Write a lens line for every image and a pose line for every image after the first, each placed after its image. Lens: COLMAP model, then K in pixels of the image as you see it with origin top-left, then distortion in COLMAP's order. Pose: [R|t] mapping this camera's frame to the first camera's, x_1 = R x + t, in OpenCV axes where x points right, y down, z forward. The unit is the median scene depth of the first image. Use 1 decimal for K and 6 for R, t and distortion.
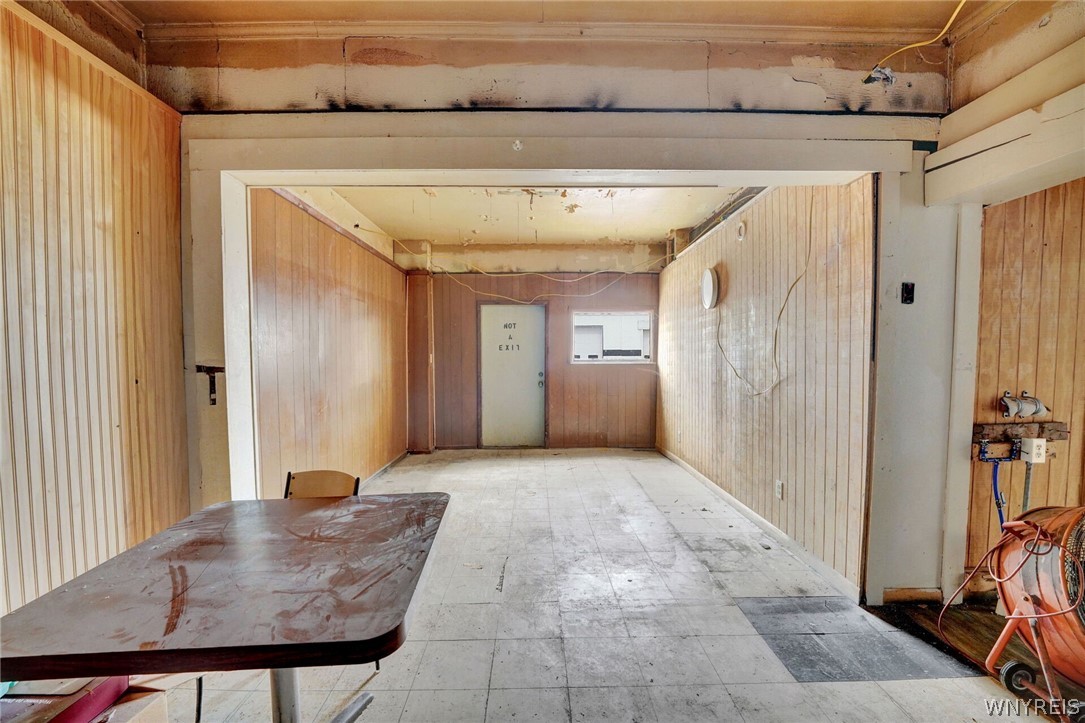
lens RADIAL K [[439.3, 0, 540.7], [0, 439.3, 367.7], [0, 0, 1]] dist [-0.025305, -0.000175]
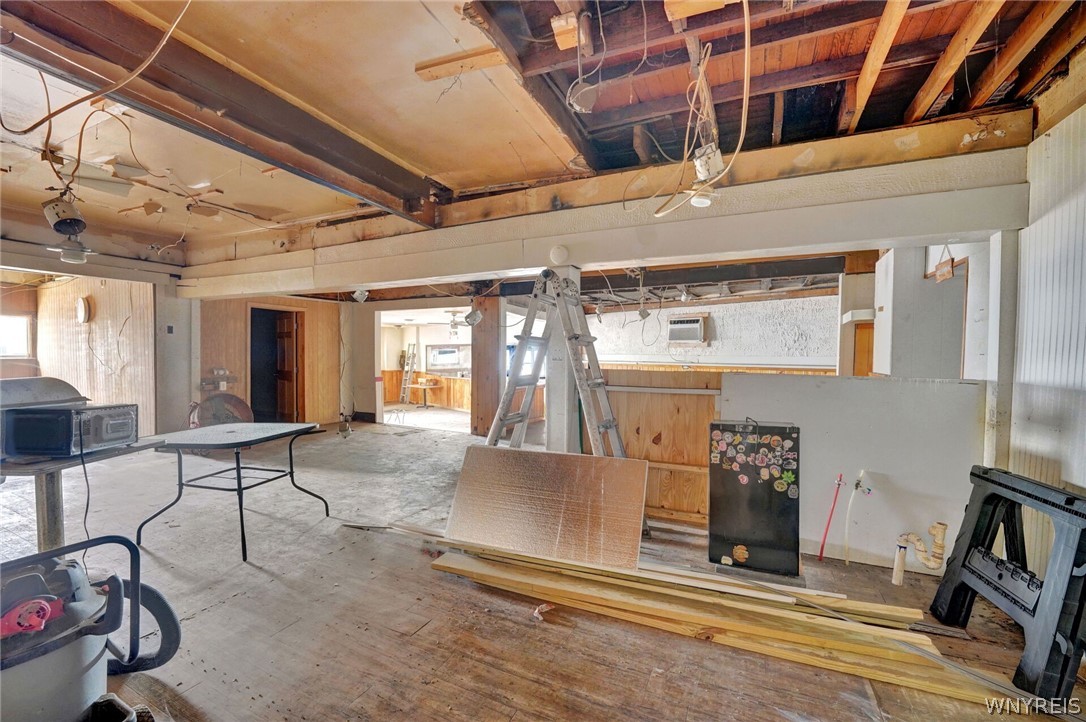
lens RADIAL K [[443.7, 0, 544.9], [0, 443.7, 368.0], [0, 0, 1]] dist [-0.016030, -0.000320]
pose [[0.434411, -0.014972, 0.900590, -0.378592], [0.014484, 0.999849, 0.009636, 0.045238], [-0.900598, 0.008858, 0.434562, -1.458770]]
